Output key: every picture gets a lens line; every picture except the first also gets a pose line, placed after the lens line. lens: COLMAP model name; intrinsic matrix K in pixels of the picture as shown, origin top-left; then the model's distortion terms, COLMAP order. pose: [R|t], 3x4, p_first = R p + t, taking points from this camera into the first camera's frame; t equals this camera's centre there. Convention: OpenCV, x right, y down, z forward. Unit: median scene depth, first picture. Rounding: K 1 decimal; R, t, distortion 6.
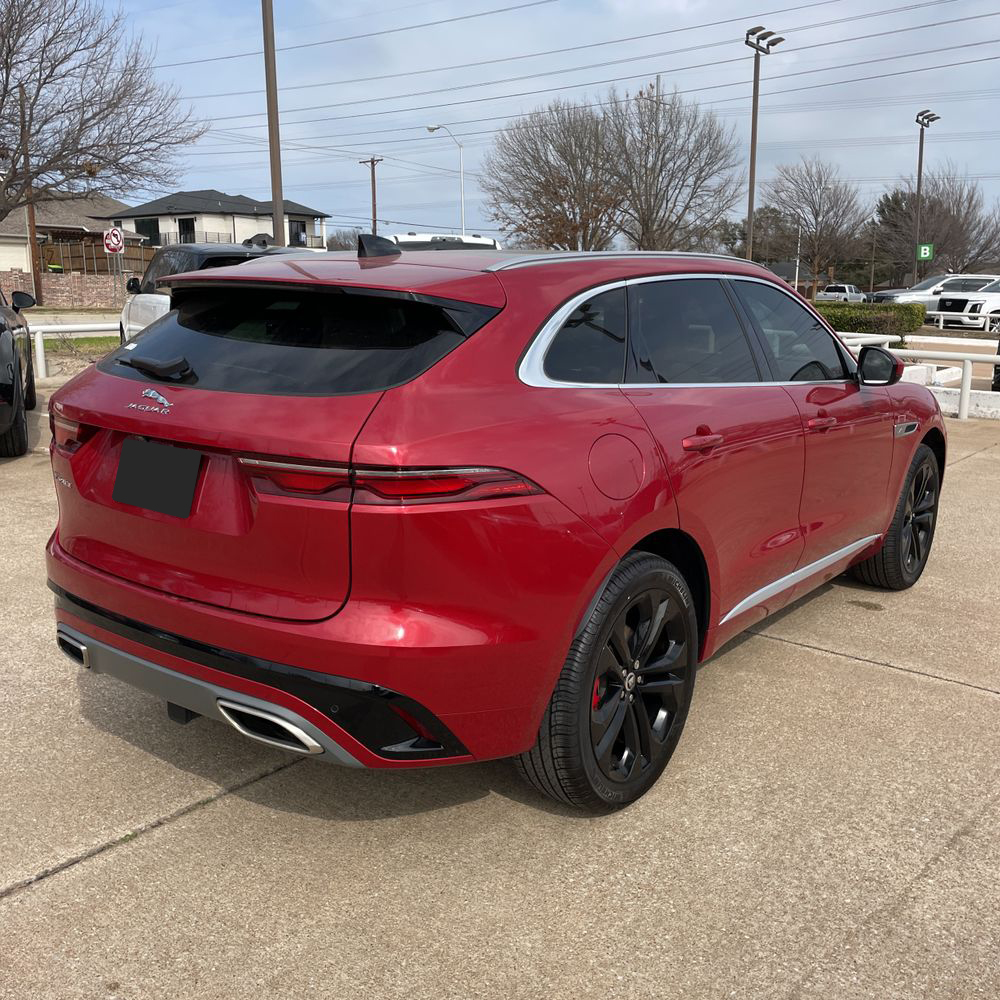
lens RADIAL K [[1018.7, 0, 506.0], [0, 1018.7, 495.7], [0, 0, 1]] dist [0.104405, -0.162844]
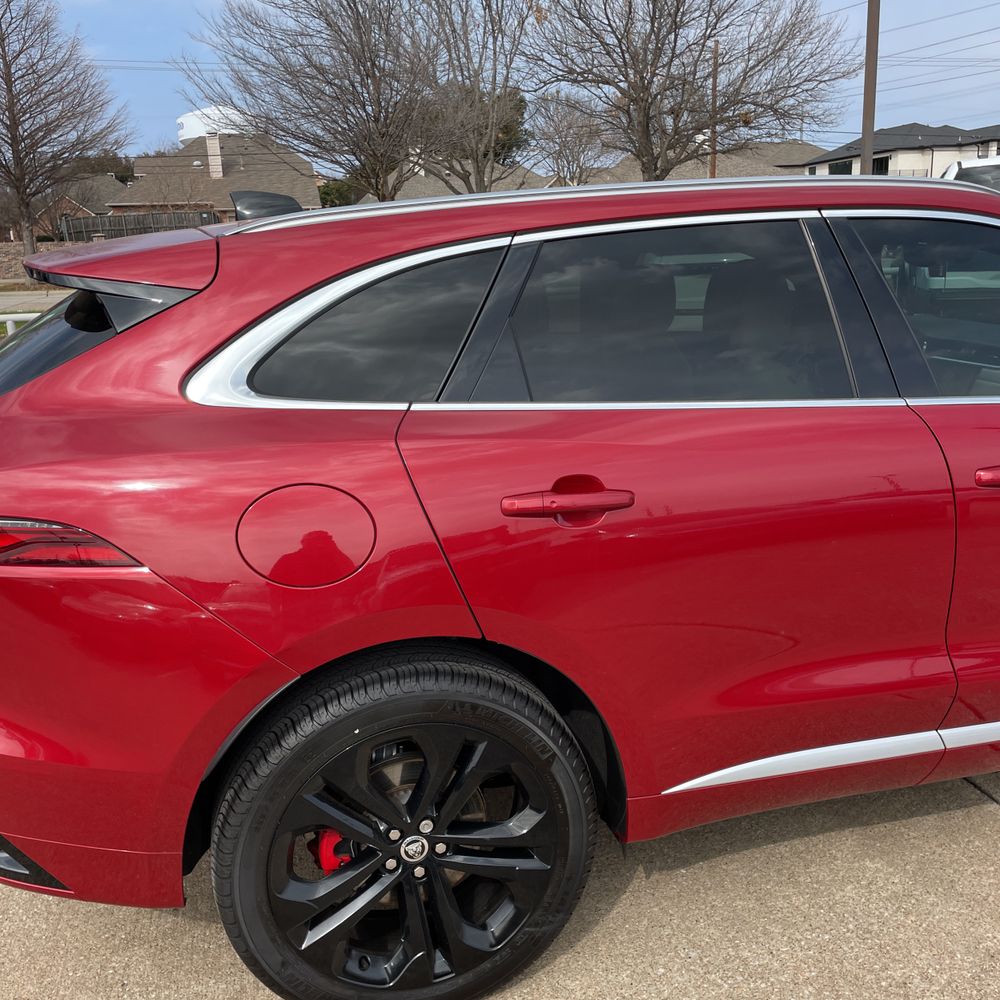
lens RADIAL K [[1014.7, 0, 497.0], [0, 1014.7, 503.5], [0, 0, 1]] dist [0.091705, -0.133436]
pose [[0.785858, 0.117325, -0.607176, 0.402435], [-0.080989, 0.992908, 0.087037, -0.077219], [0.613081, -0.019225, 0.789786, 0.378423]]
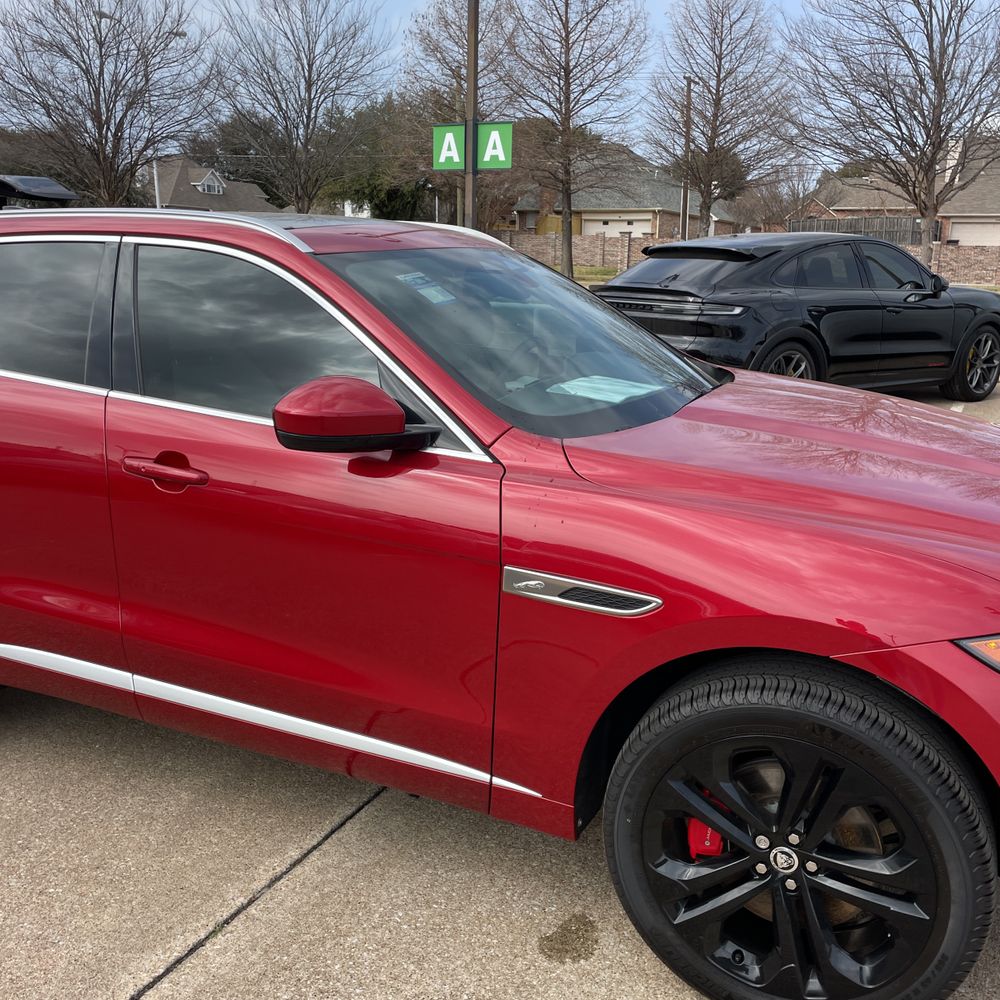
lens RADIAL K [[1008.8, 0, 514.0], [0, 1008.8, 499.5], [0, 0, 1]] dist [0.101779, -0.146274]
pose [[0.208026, 0.228672, -0.951018, 0.917003], [-0.213202, 0.959510, 0.184078, -0.208445], [0.954605, 0.164466, 0.248356, 1.011964]]
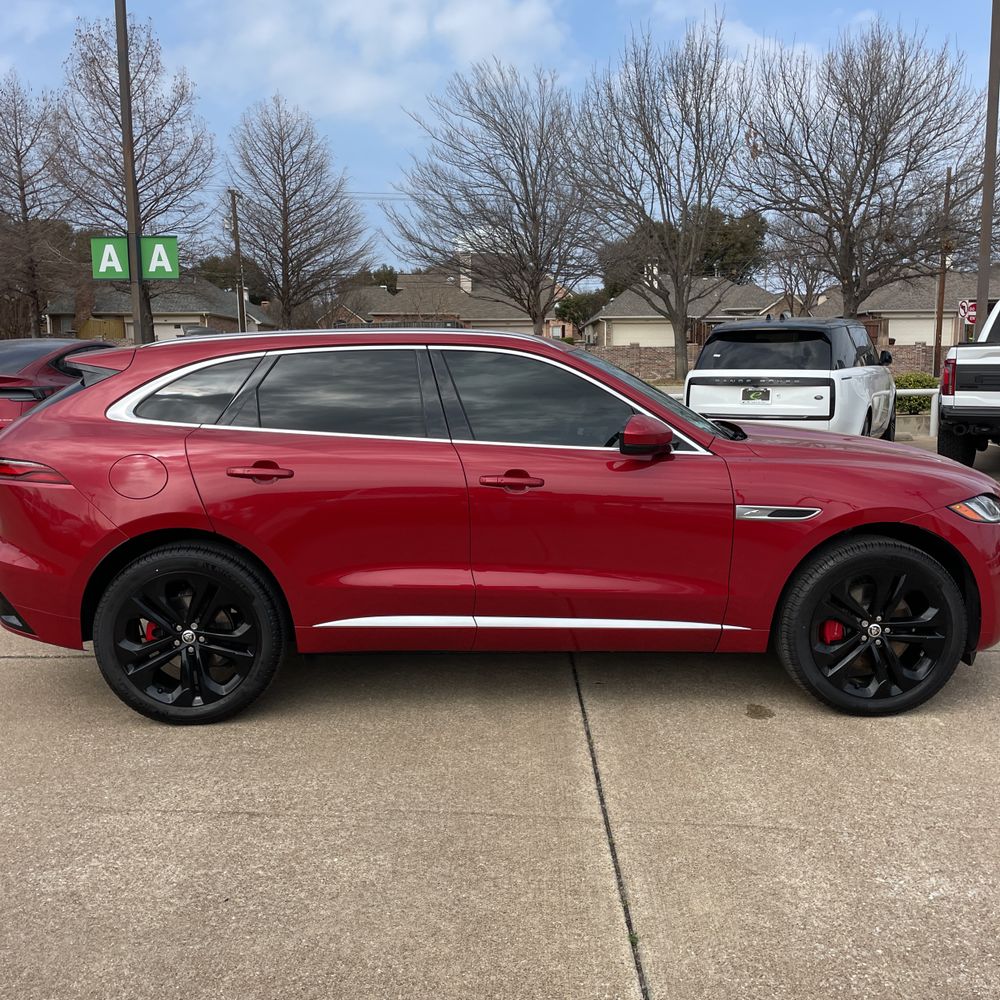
lens RADIAL K [[1018.7, 0, 506.0], [0, 1018.7, 495.7], [0, 0, 1]] dist [0.104405, -0.162844]
pose [[0.615032, 0.095765, -0.782665, 1.086682], [-0.148249, 0.988940, 0.004508, -0.058484], [0.774440, 0.113257, 0.622427, 0.327082]]
